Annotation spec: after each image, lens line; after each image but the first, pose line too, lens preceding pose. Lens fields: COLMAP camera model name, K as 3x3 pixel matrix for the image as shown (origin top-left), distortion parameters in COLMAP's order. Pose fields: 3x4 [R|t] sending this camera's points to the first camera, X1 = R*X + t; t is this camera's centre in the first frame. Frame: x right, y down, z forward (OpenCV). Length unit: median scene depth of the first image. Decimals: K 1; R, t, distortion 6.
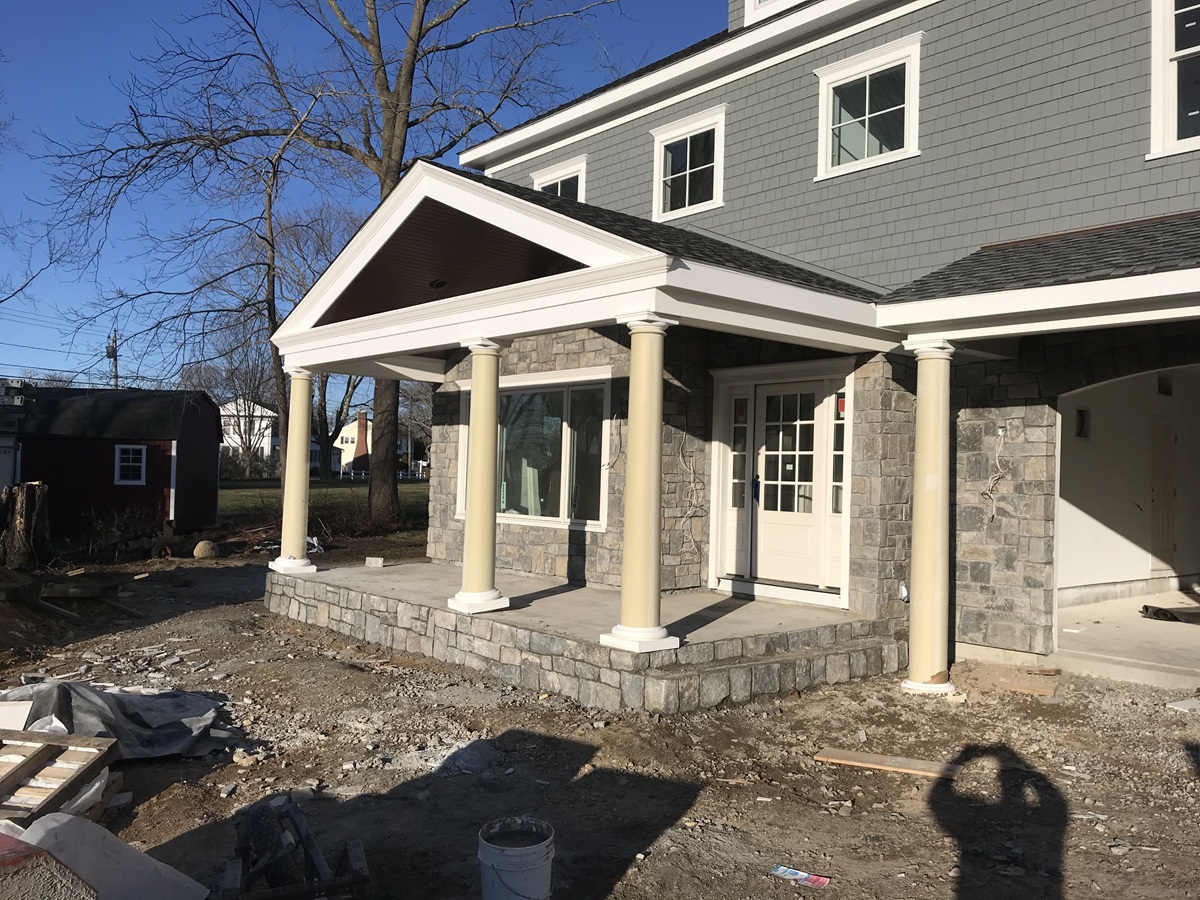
lens RADIAL K [[962.5, 0, 600.0], [0, 962.5, 450.0], [0, 0, 1]] dist [0.065741, -0.113732]
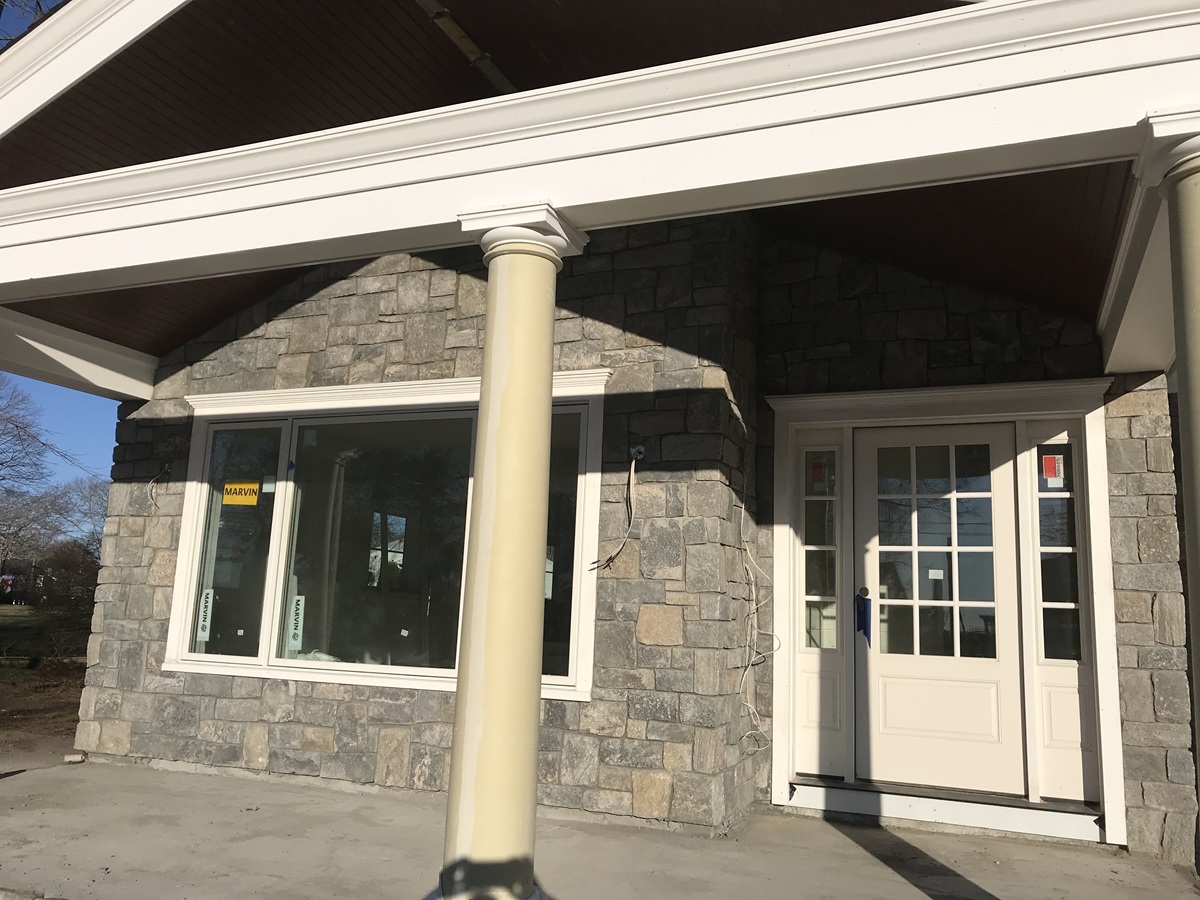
lens RADIAL K [[962.5, 0, 600.0], [0, 962.5, 450.0], [0, 0, 1]] dist [0.065741, -0.113732]
pose [[0.894758, 0.080688, 0.439201, -0.219446], [-0.024944, 0.991035, -0.131251, 0.023746], [-0.445855, 0.106483, 0.888749, 0.553549]]
